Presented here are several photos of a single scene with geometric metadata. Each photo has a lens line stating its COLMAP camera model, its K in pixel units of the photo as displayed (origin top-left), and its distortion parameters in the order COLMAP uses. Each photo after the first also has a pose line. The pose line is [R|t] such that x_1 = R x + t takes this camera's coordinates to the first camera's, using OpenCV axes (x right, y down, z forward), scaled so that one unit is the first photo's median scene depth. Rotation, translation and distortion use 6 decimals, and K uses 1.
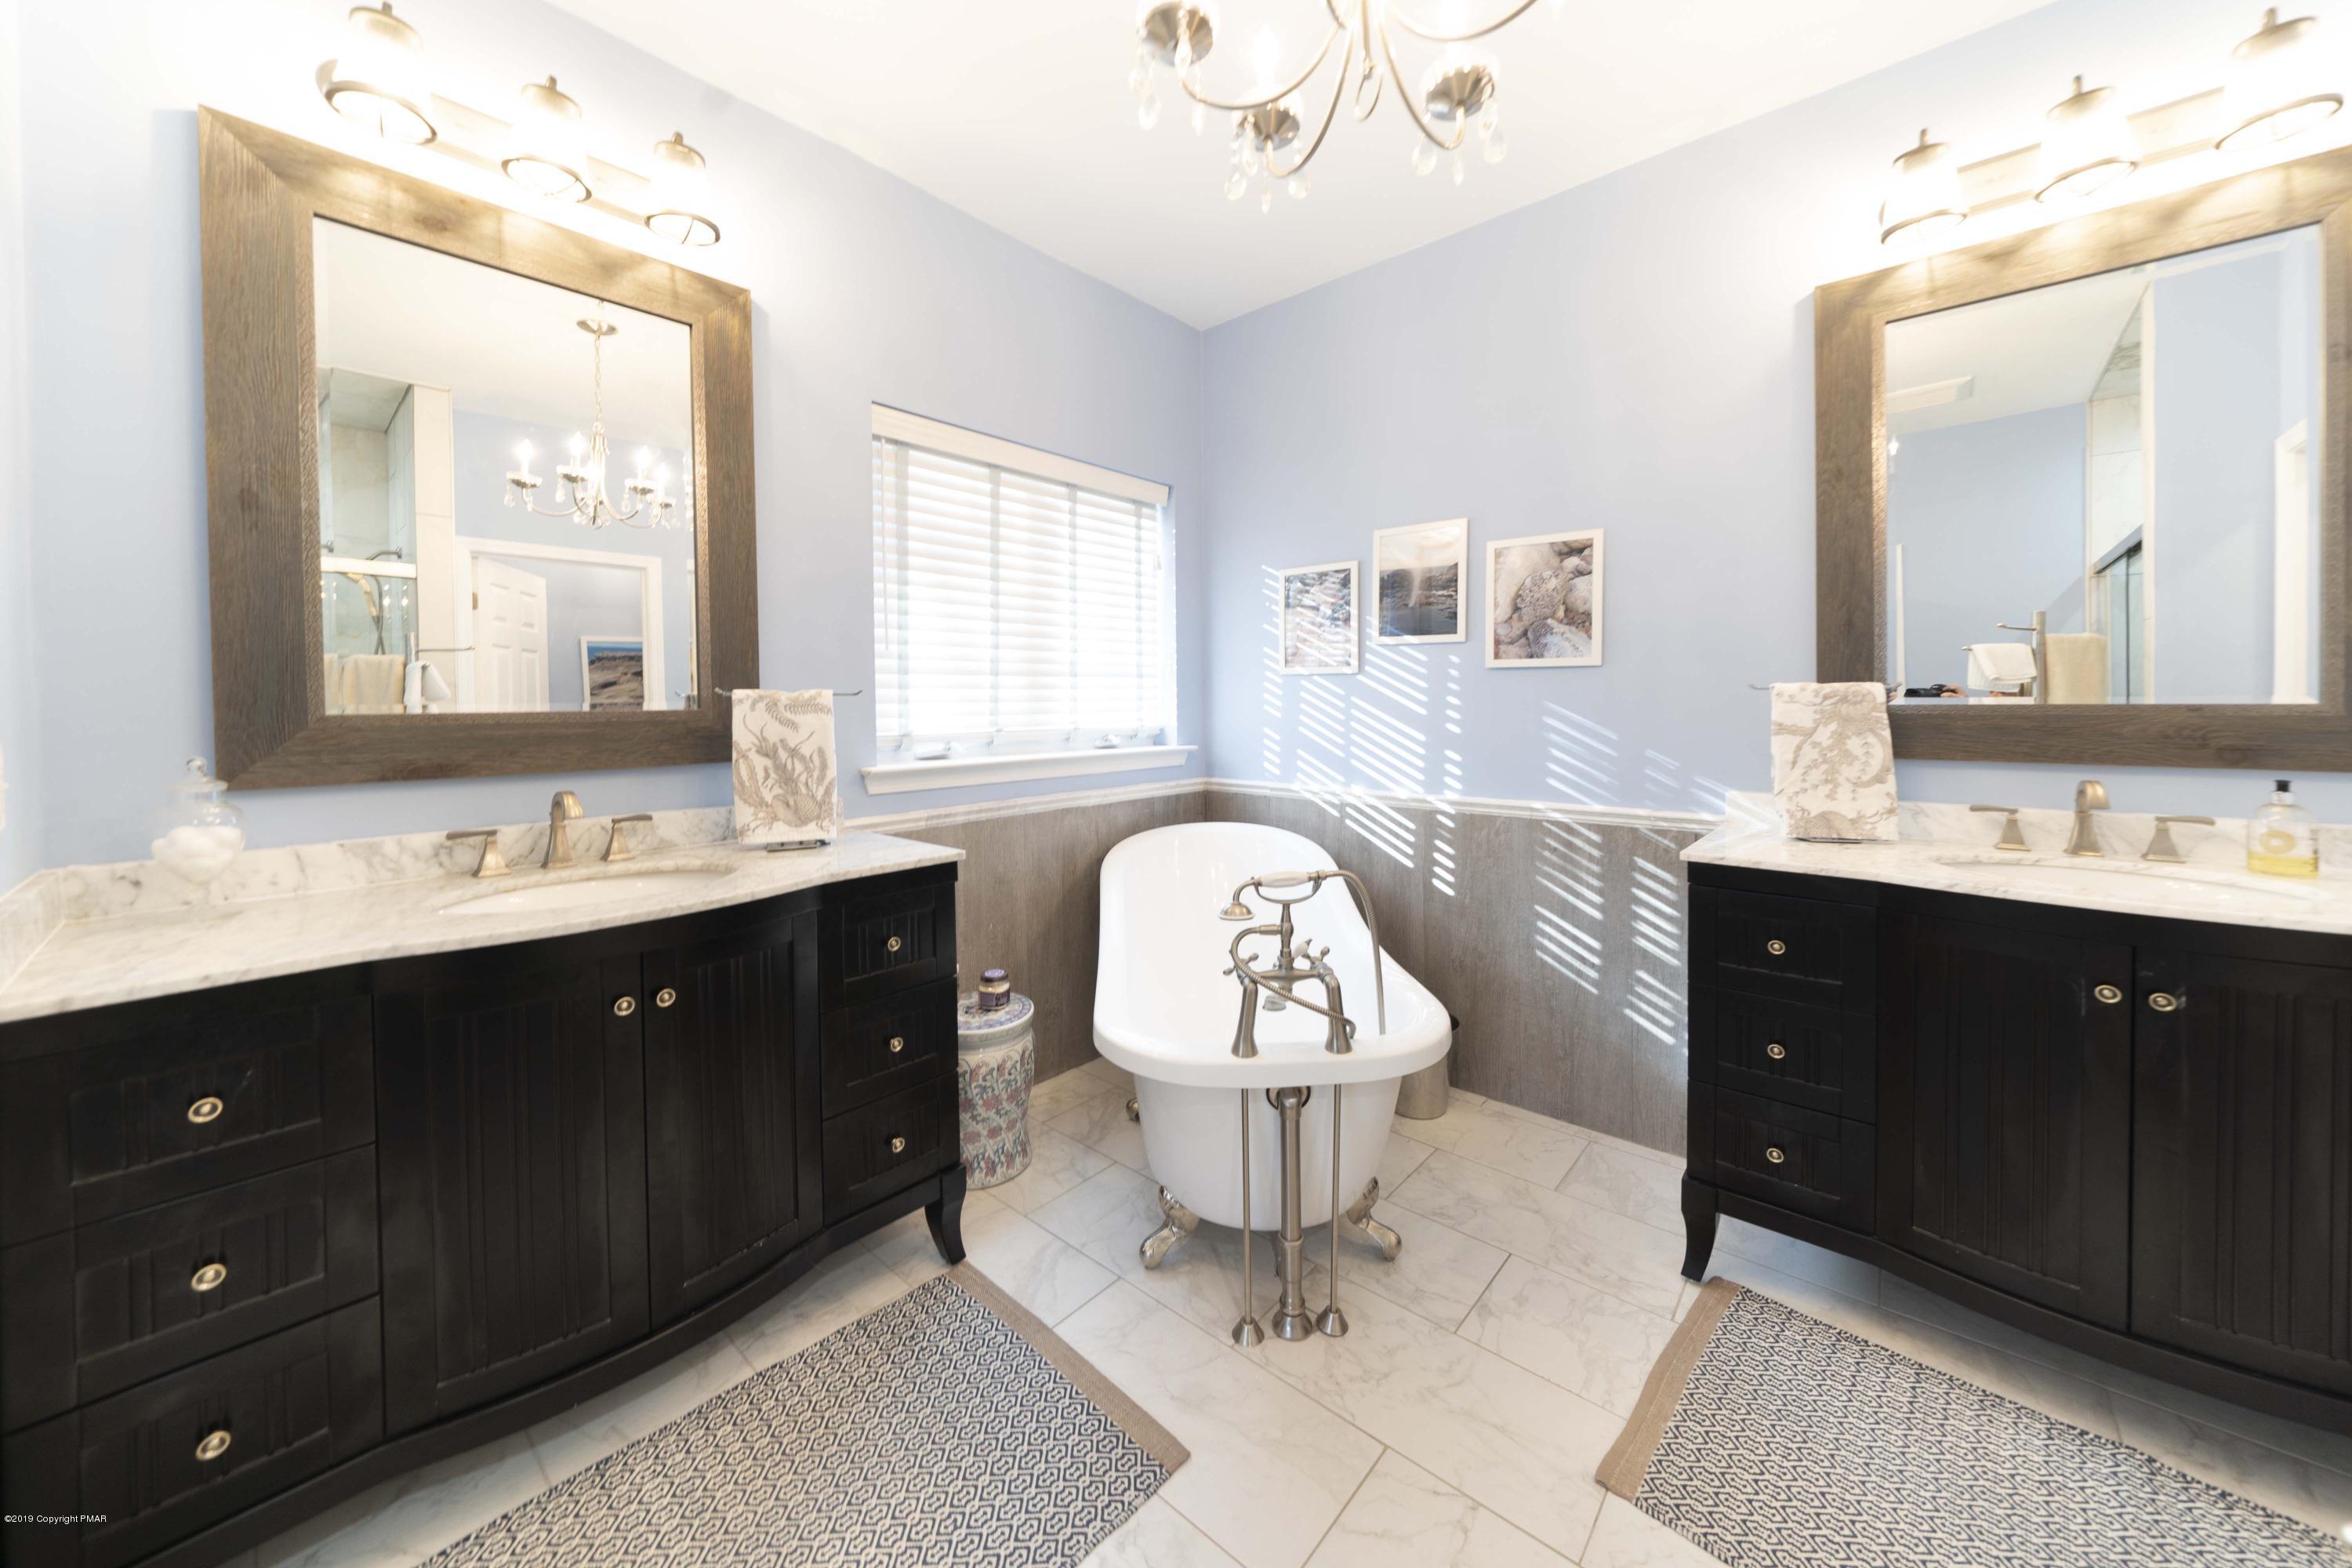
lens RADIAL K [[812.2, 0, 1178.6], [0, 812.2, 711.8], [0, 0, 1]] dist [-0.004097, -0.000270]
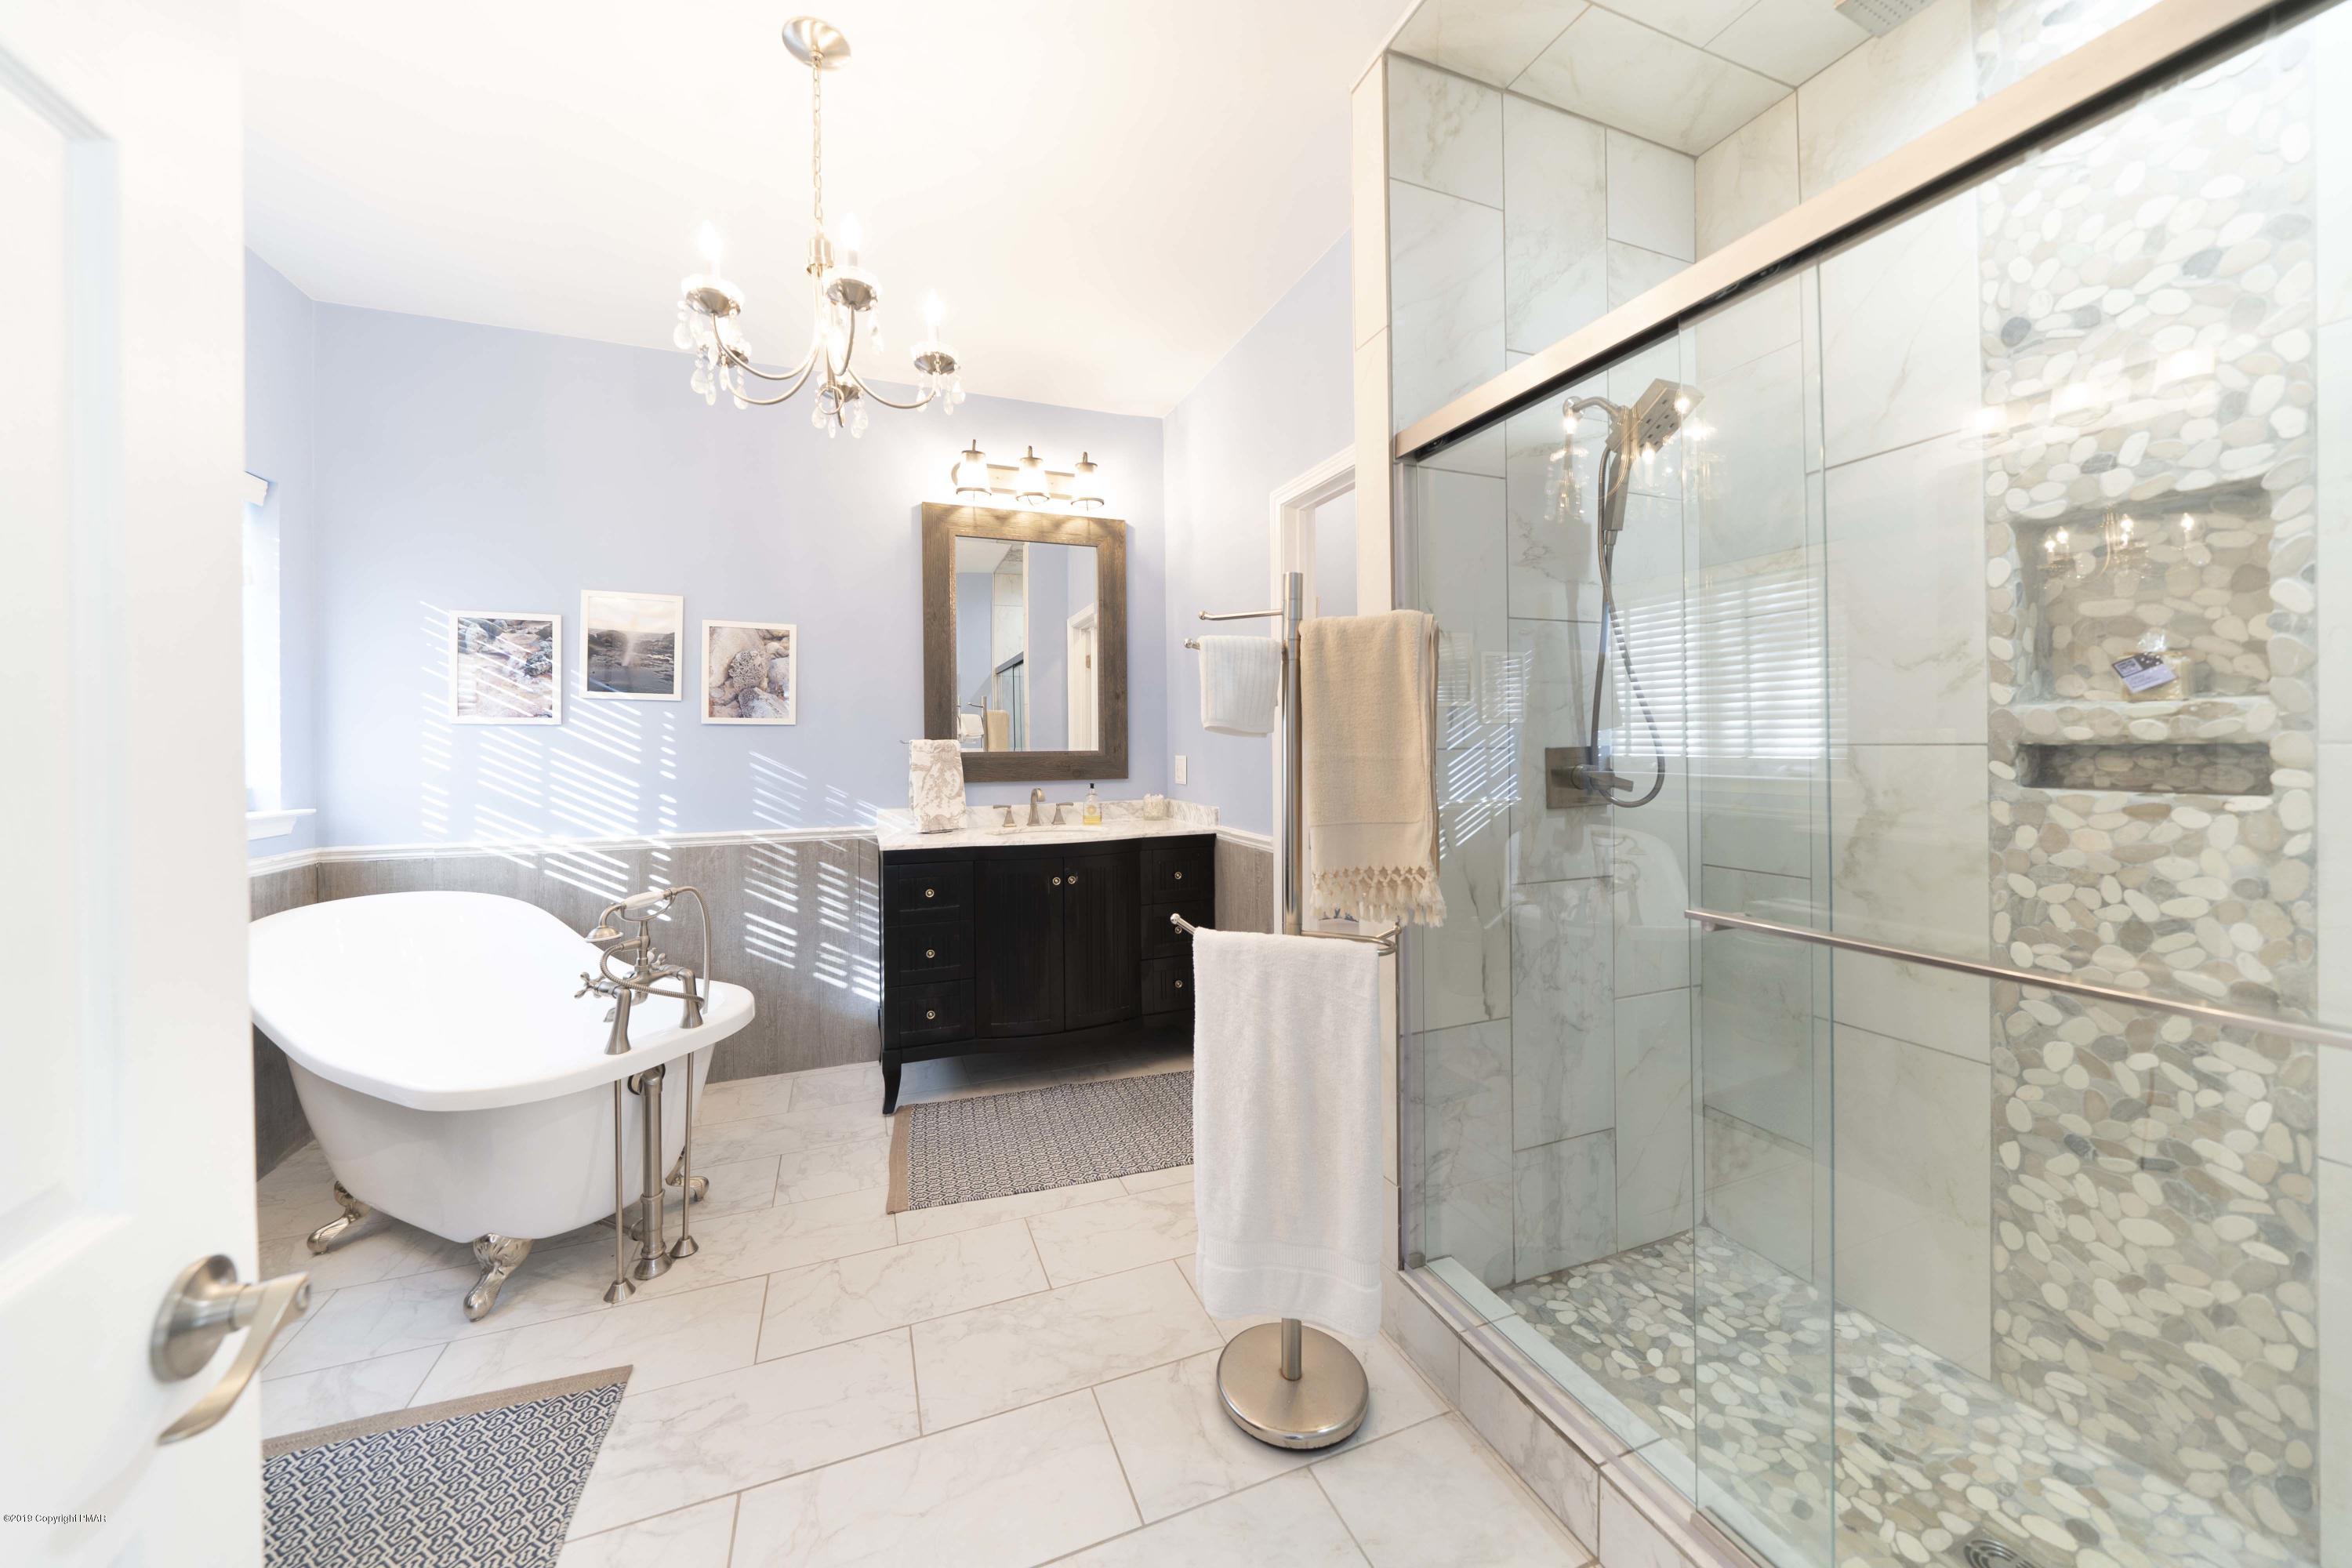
lens RADIAL K [[812.2, 0, 1173.3], [0, 812.2, 746.5], [0, 0, 1]] dist [-0.004097, -0.000270]
pose [[0.447639, -0.000978, 0.894214, -0.508849], [0.016037, 0.999847, -0.006934, -0.001110], [-0.894070, 0.017444, 0.447587, -0.214874]]
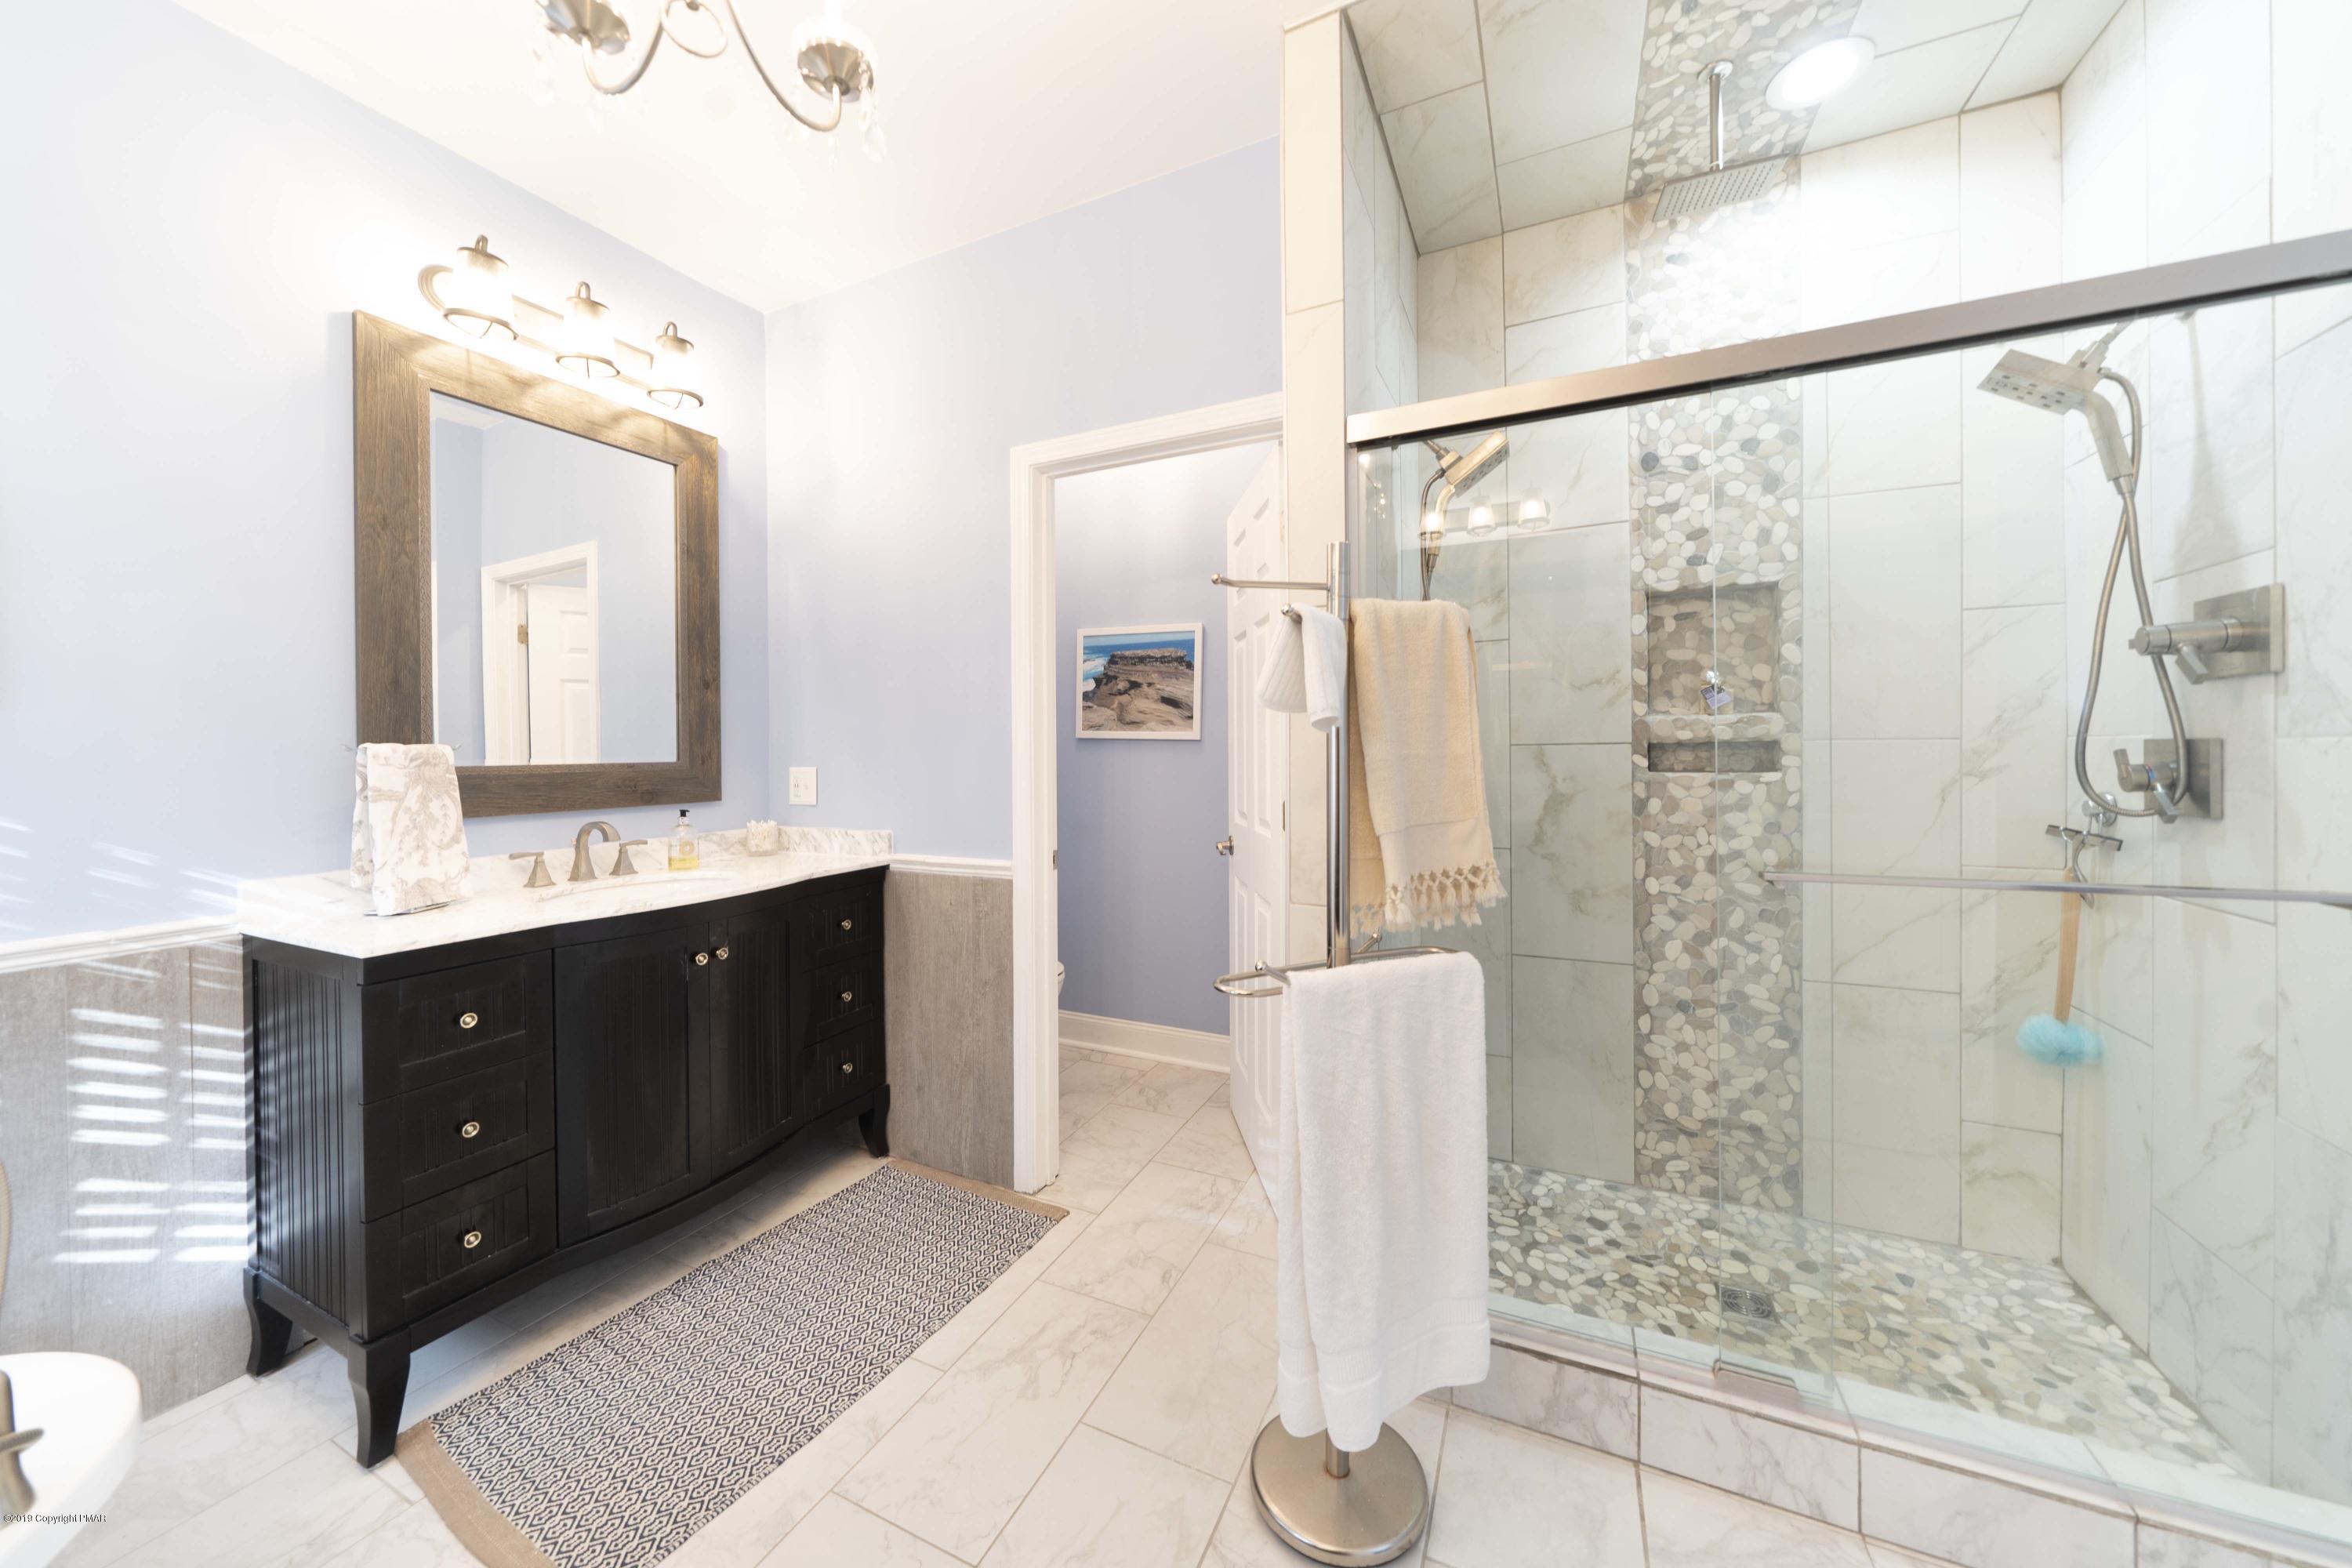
lens RADIAL K [[812.2, 0, 1190.1], [0, 812.2, 754.8], [0, 0, 1]] dist [-0.004097, -0.000270]
pose [[-0.275198, 0.003361, 0.961382, -0.364558], [0.027886, 0.999601, 0.004487, -0.002071], [-0.960983, 0.028044, -0.275182, 0.386214]]
